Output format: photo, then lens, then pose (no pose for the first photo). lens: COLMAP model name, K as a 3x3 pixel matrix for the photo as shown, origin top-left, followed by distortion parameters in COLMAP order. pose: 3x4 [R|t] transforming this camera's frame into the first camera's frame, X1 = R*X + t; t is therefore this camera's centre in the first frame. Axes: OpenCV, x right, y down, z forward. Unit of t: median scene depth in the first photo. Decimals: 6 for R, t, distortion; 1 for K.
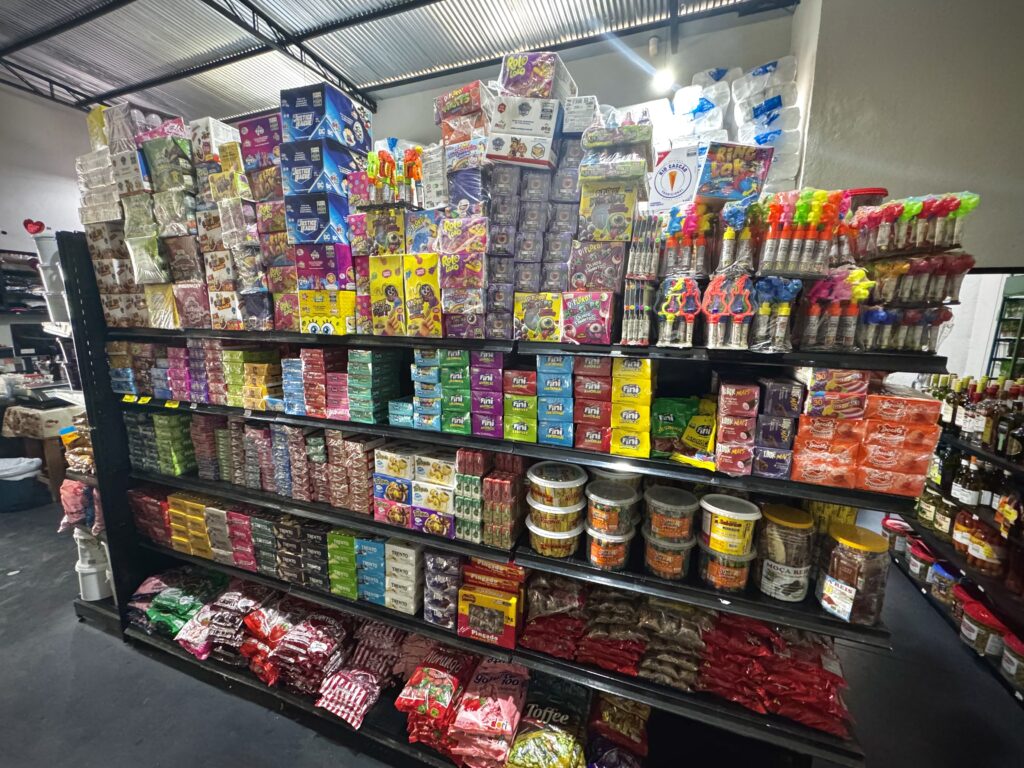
lens RADIAL K [[408.8, 0, 510.9], [0, 408.8, 385.1], [0, 0, 1]] dist [-0.002421, 0.000683]
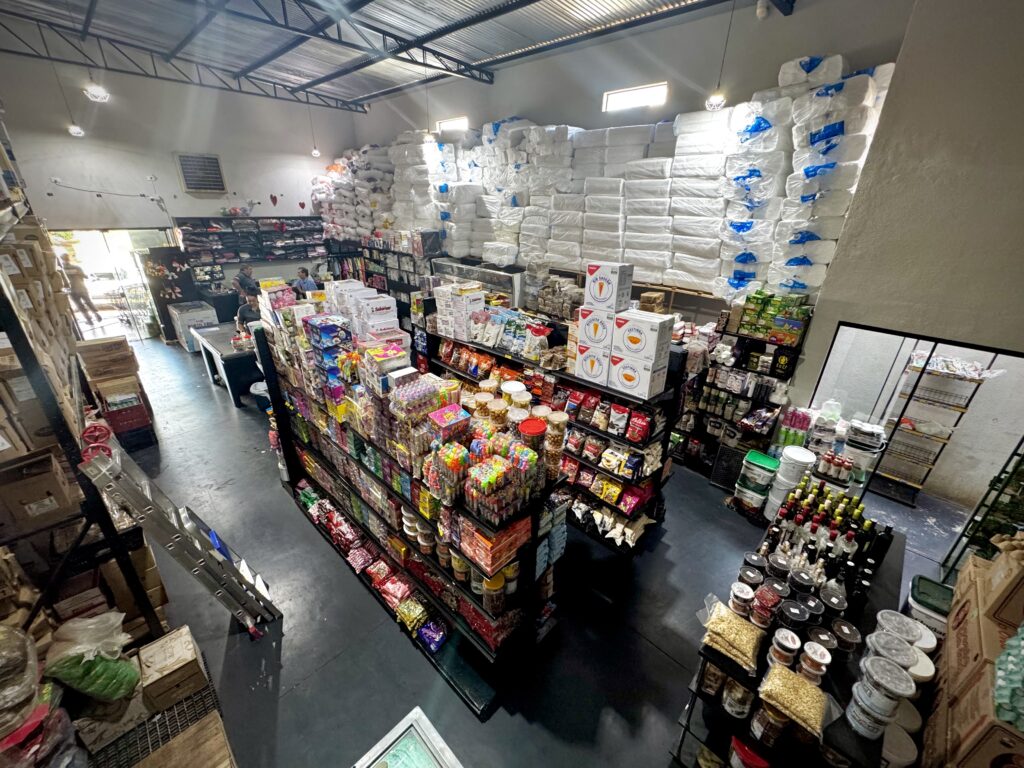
lens RADIAL K [[408.8, 0, 512.5], [0, 408.8, 384.5], [0, 0, 1]] dist [-0.002421, 0.000683]
pose [[0.919695, 0.170438, -0.353713, 0.400159], [-0.077924, 0.962183, 0.261019, -0.325905], [0.384824, -0.212495, 0.898196, -0.197504]]
